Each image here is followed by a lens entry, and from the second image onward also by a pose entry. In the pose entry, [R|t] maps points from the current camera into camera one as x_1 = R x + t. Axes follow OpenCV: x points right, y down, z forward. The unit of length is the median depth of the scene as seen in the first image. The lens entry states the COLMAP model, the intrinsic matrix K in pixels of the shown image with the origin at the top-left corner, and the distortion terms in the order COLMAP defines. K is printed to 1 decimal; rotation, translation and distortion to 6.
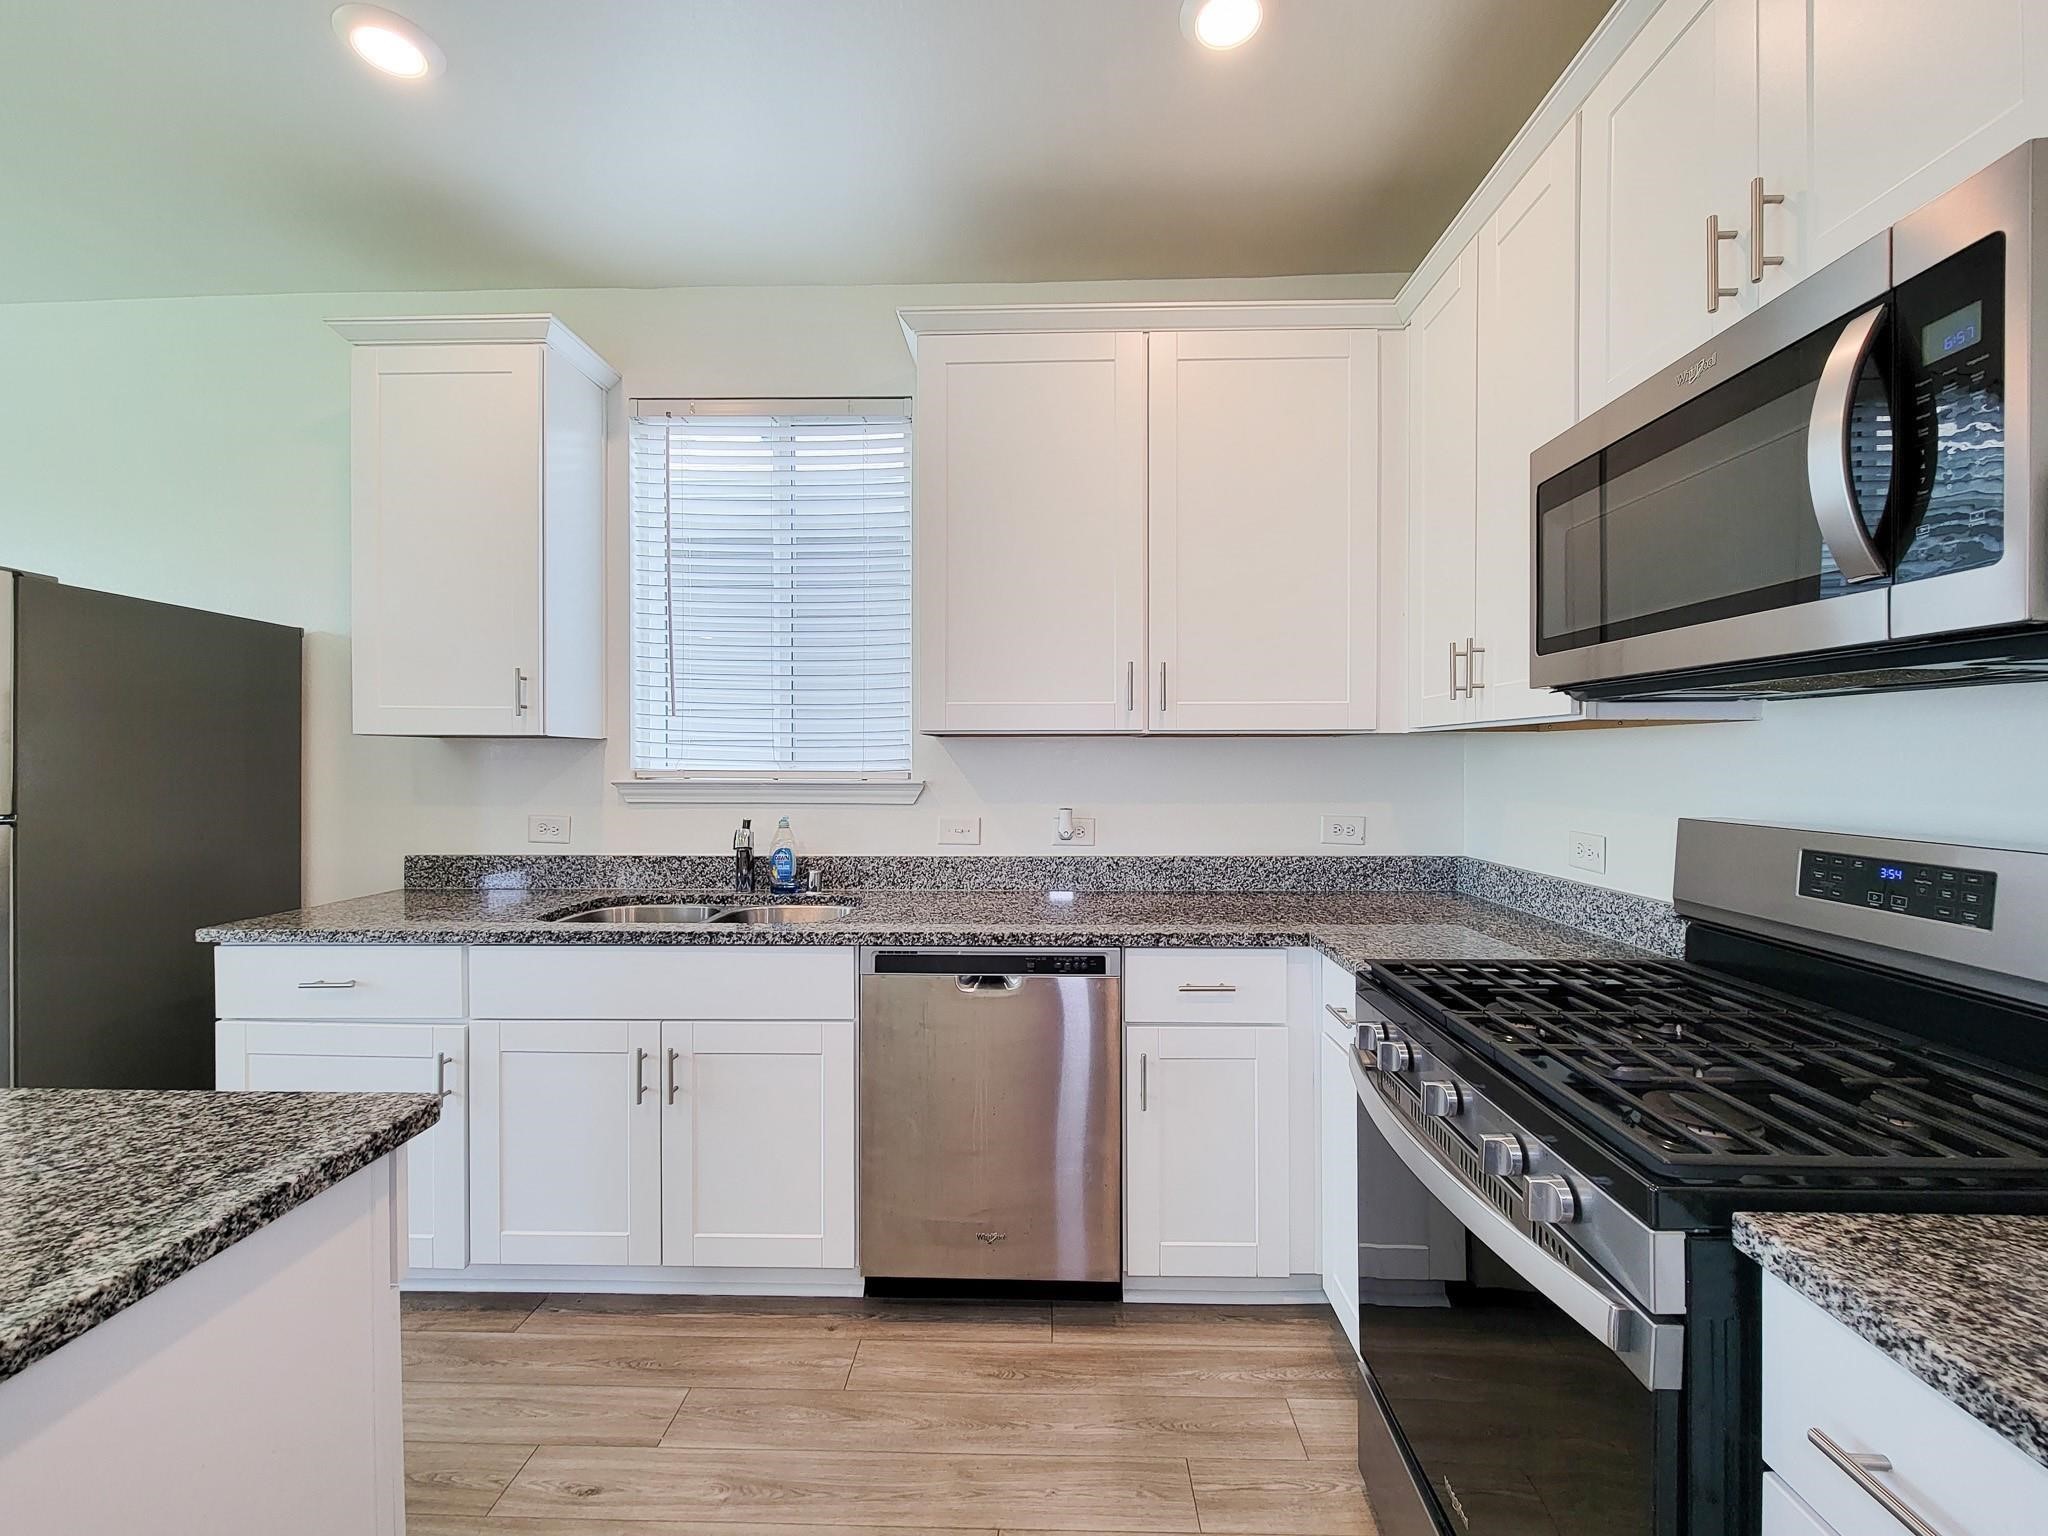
lens RADIAL K [[852.1, 0, 1027.1], [0, 852.1, 763.9], [0, 0, 1]] dist [0.001508, -0.000051]
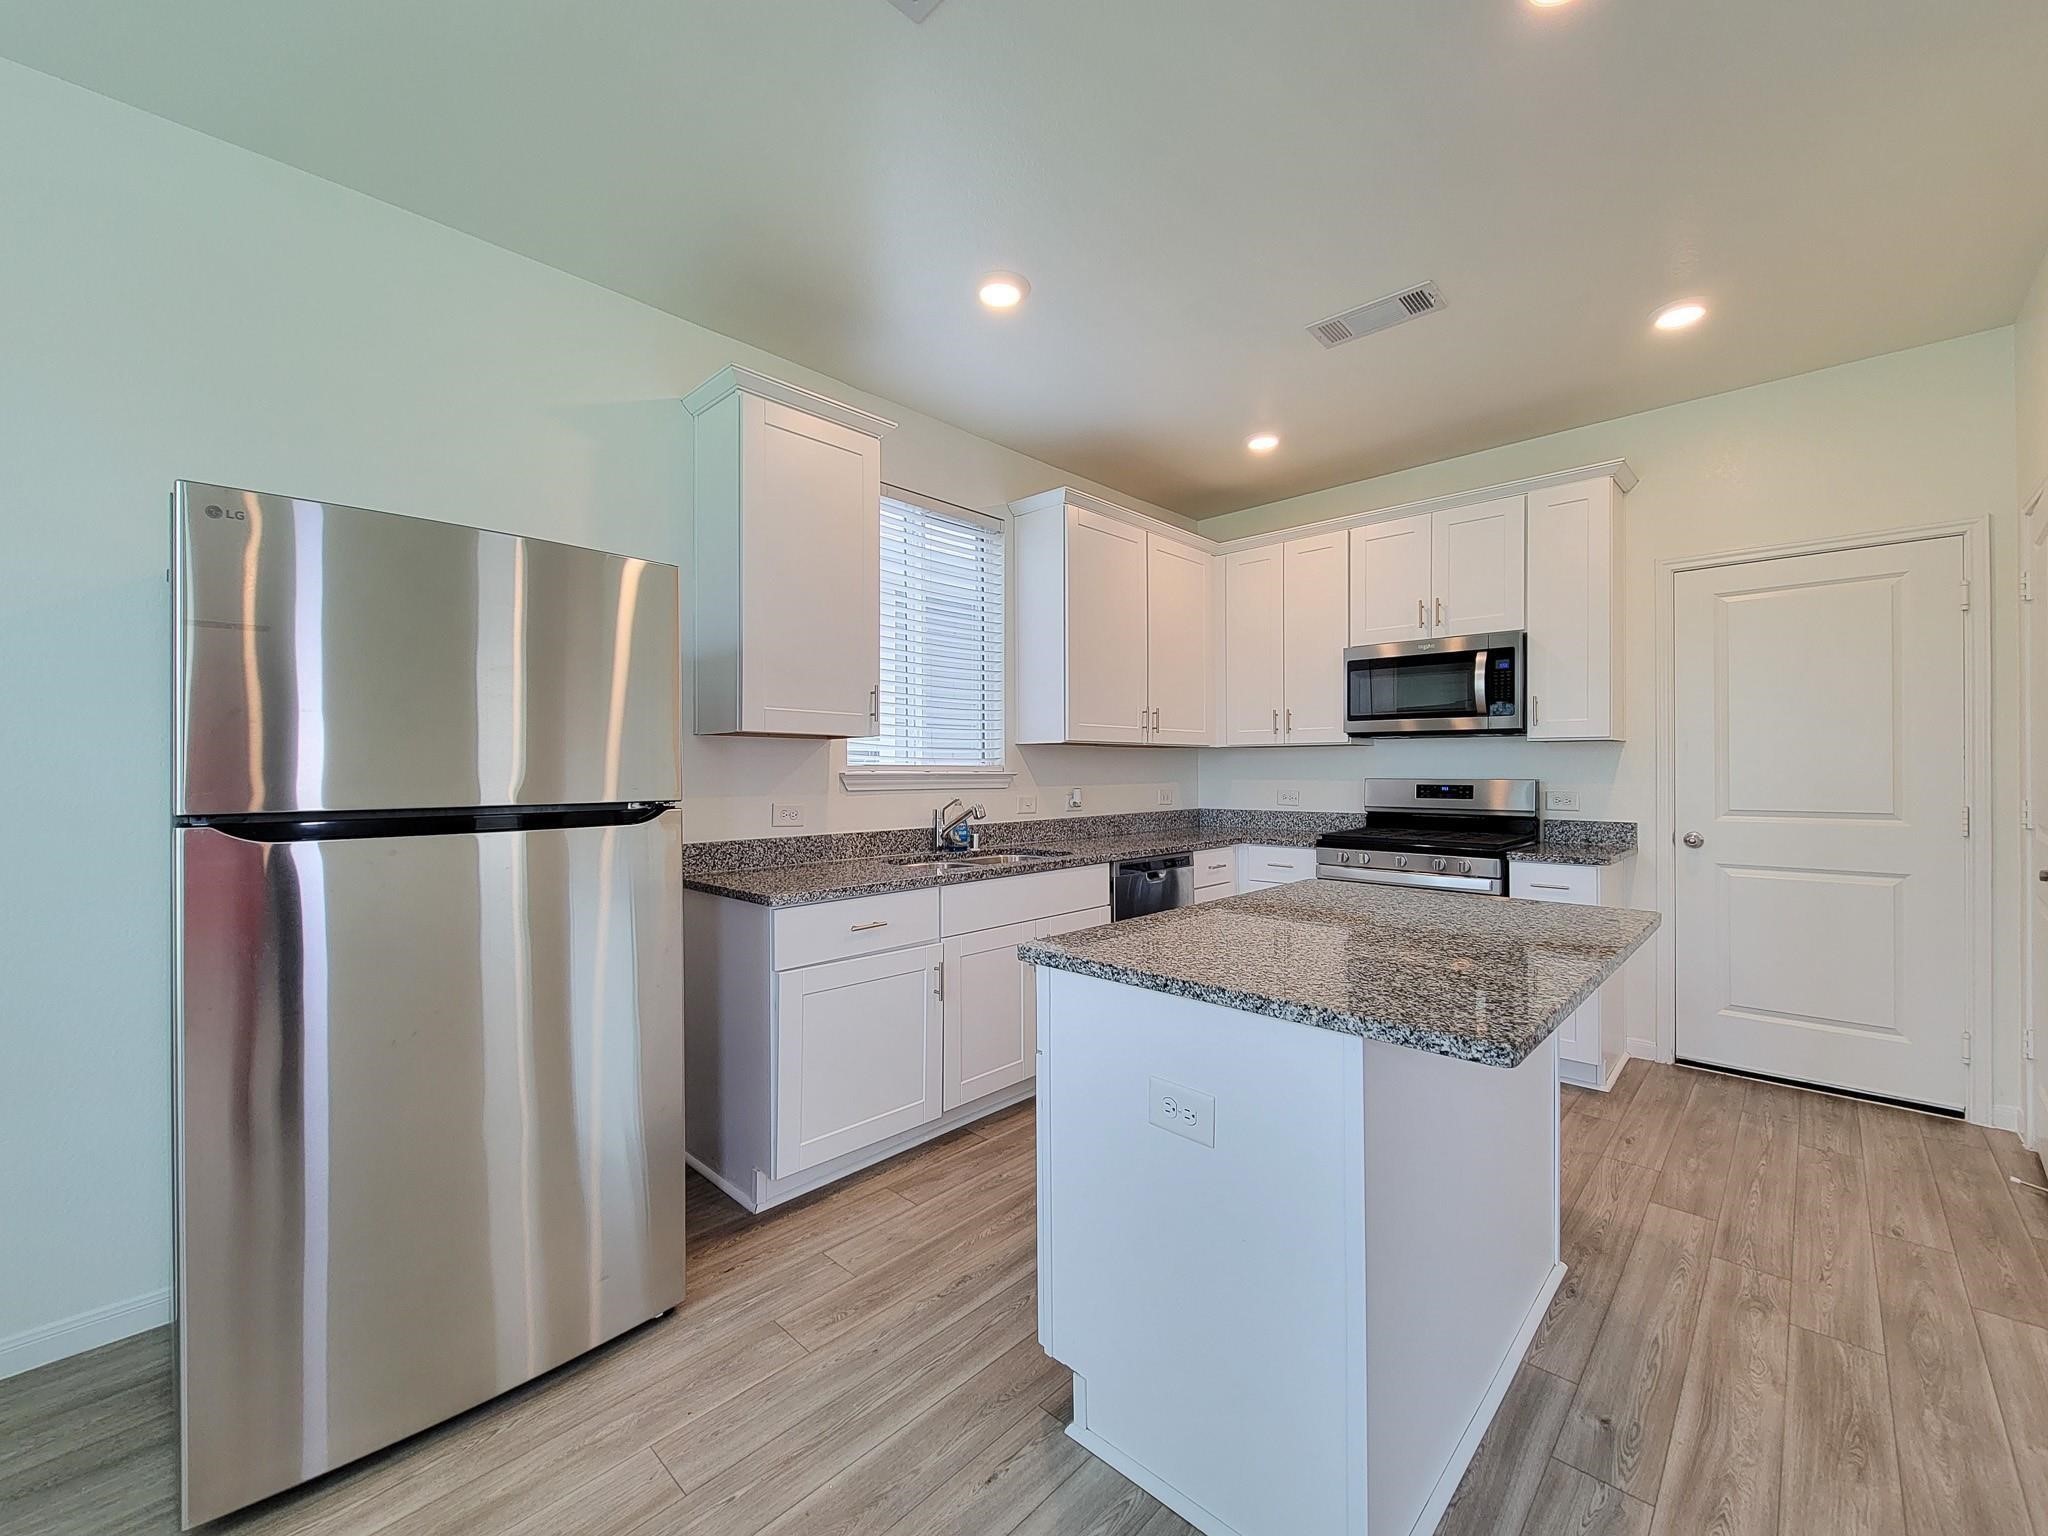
lens RADIAL K [[843.7, 0, 1026.8], [0, 843.7, 772.1], [0, 0, 1]] dist [0.002223, -0.002025]
pose [[0.661496, -0.003519, 0.749940, -1.446263], [0.006498, 0.999978, -0.001039, 0.023490], [-0.749920, 0.005560, 0.661505, -0.030306]]
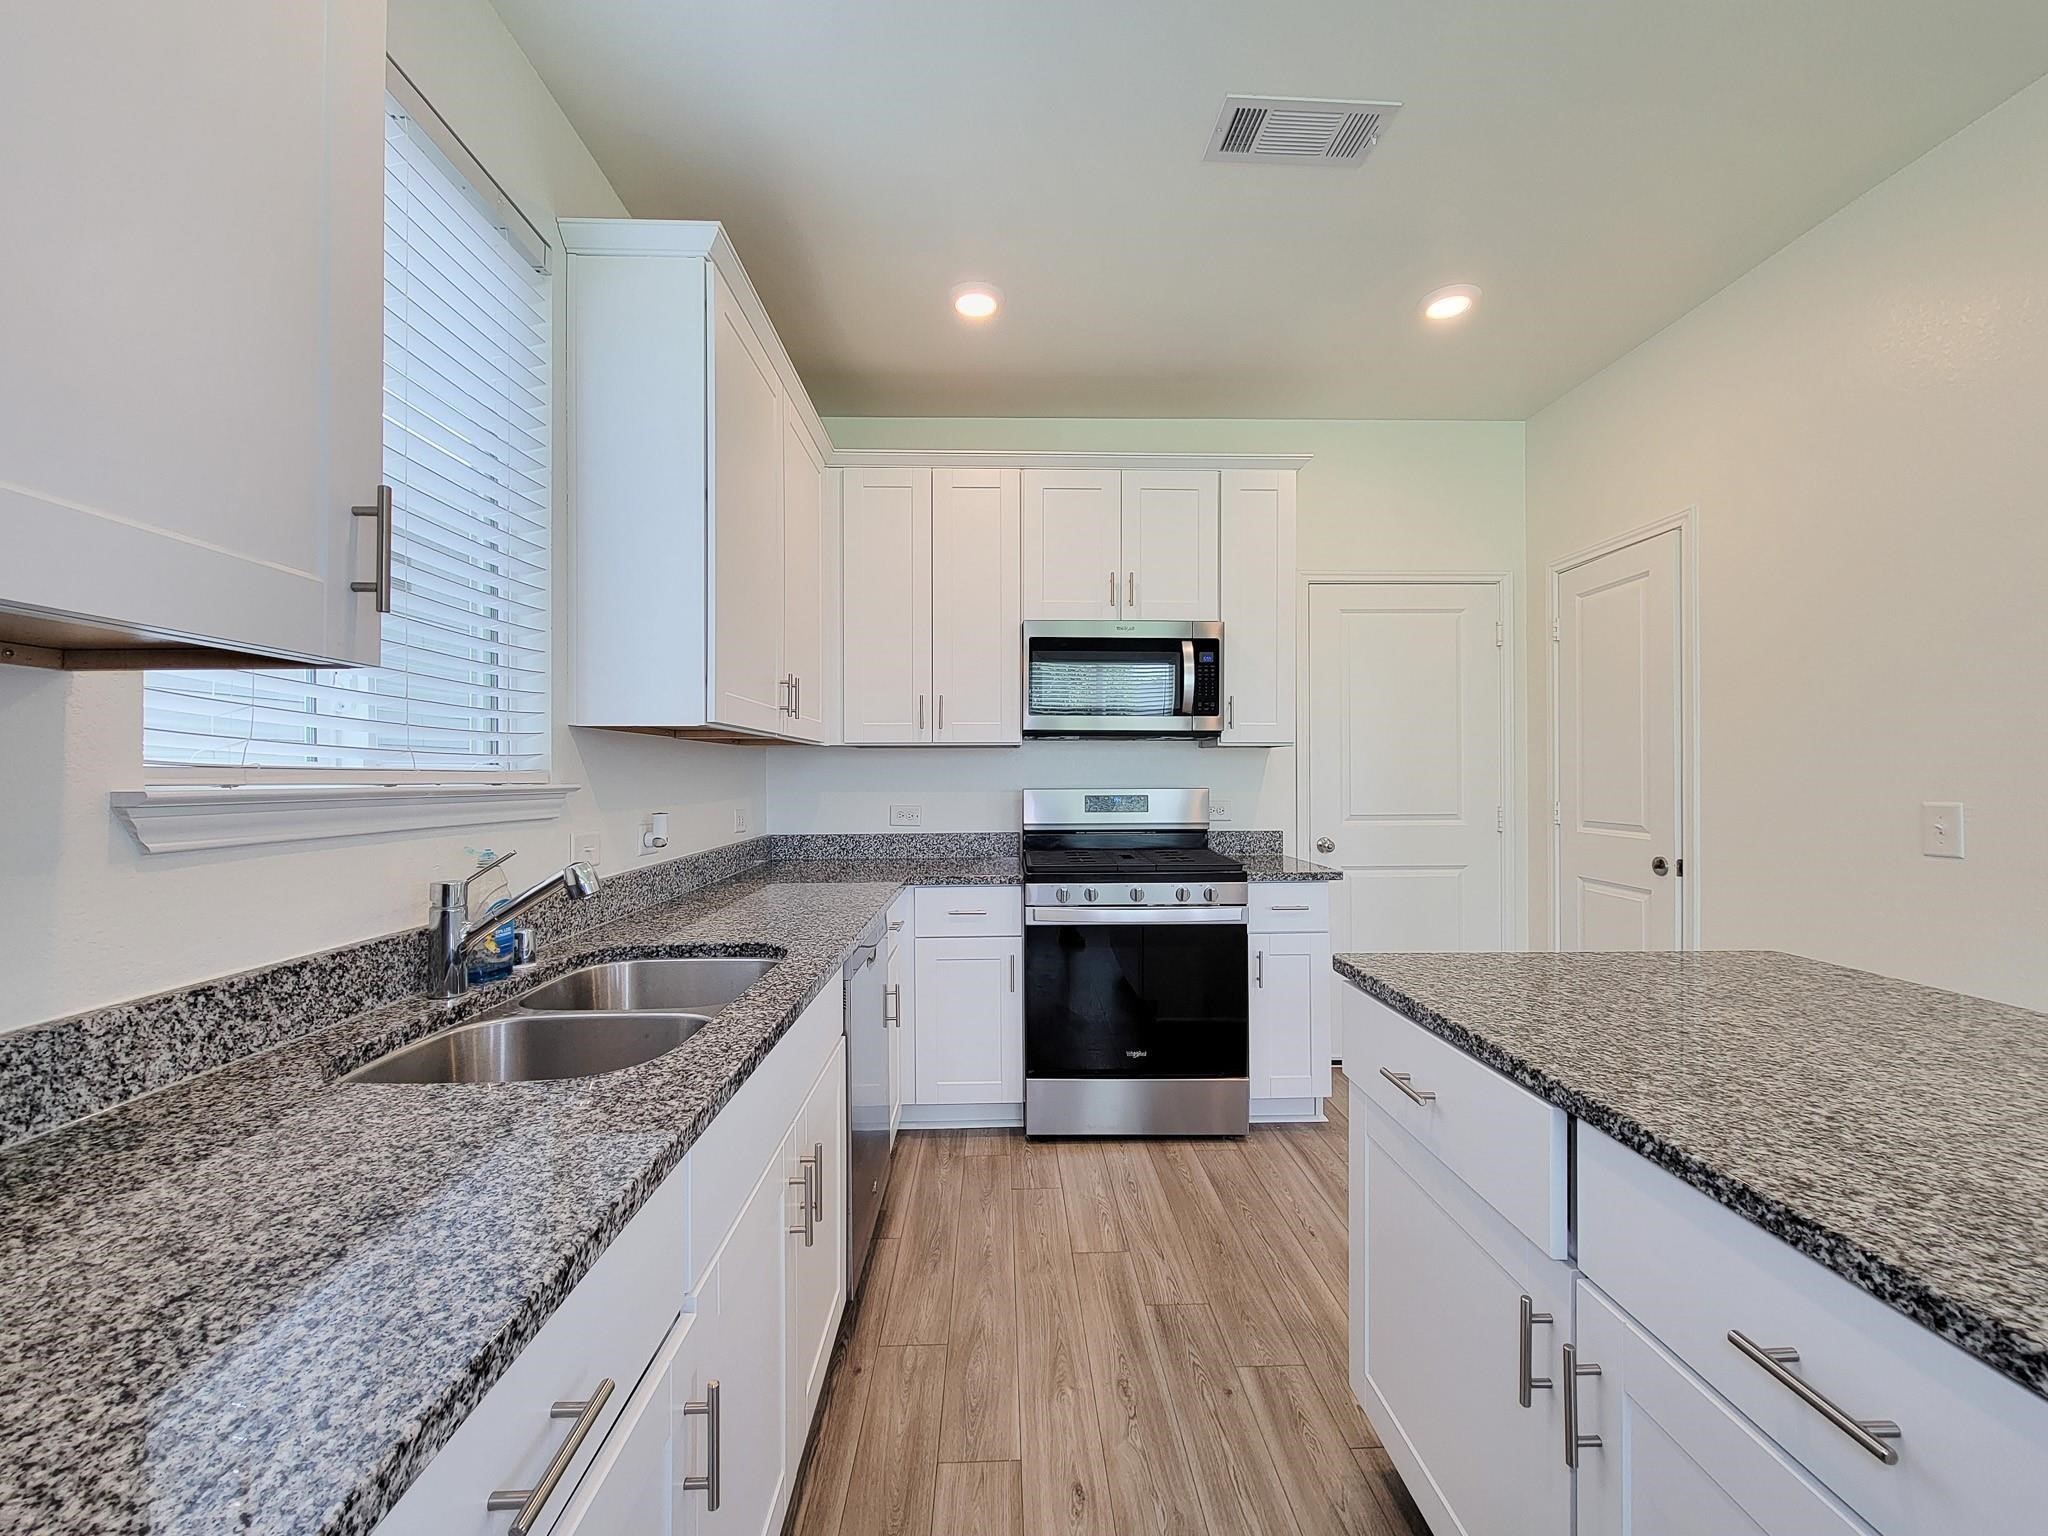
lens RADIAL K [[837.1, 0, 1027.5], [0, 837.1, 769.7], [0, 0, 1]] dist [-0.000186, -0.001187]
pose [[-0.068795, 0.008432, 0.997595, -1.004218], [0.009043, 0.999928, -0.007828, 0.017991], [-0.997590, 0.008482, -0.068866, 0.760298]]
